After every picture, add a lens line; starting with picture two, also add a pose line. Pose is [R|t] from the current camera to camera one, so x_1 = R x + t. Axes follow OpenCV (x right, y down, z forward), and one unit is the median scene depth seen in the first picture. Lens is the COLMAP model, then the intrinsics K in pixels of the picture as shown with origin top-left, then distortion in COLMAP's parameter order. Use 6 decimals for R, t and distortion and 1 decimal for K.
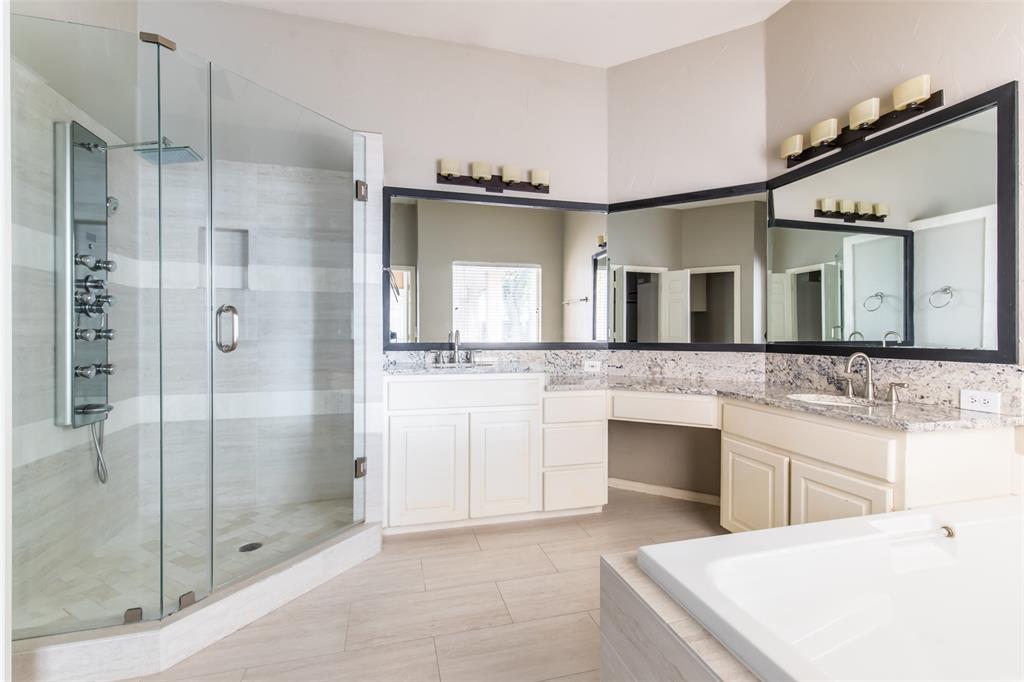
lens RADIAL K [[458.7, 0, 508.2], [0, 458.7, 335.9], [0, 0, 1]] dist [0.000674, -0.000058]
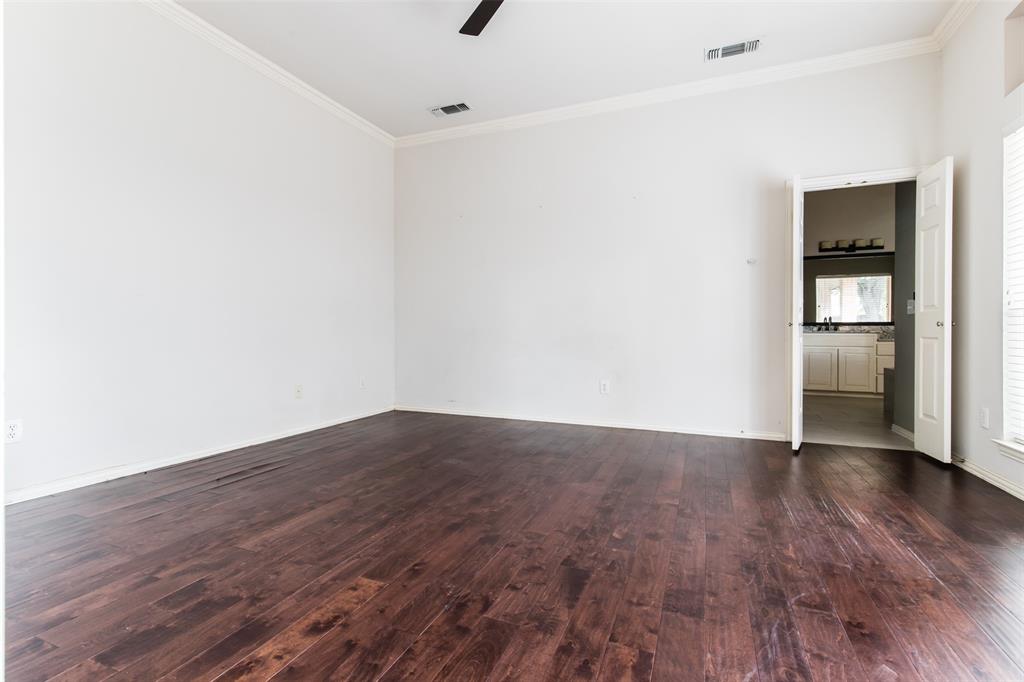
lens RADIAL K [[458.7, 0, 508.2], [0, 458.7, 335.9], [0, 0, 1]] dist [0.000674, -0.000058]
pose [[0.787417, 0.005139, -0.616399, 0.034493], [-0.005450, 0.999984, 0.001374, 0.086197], [0.616396, 0.002278, 0.787433, -1.715295]]
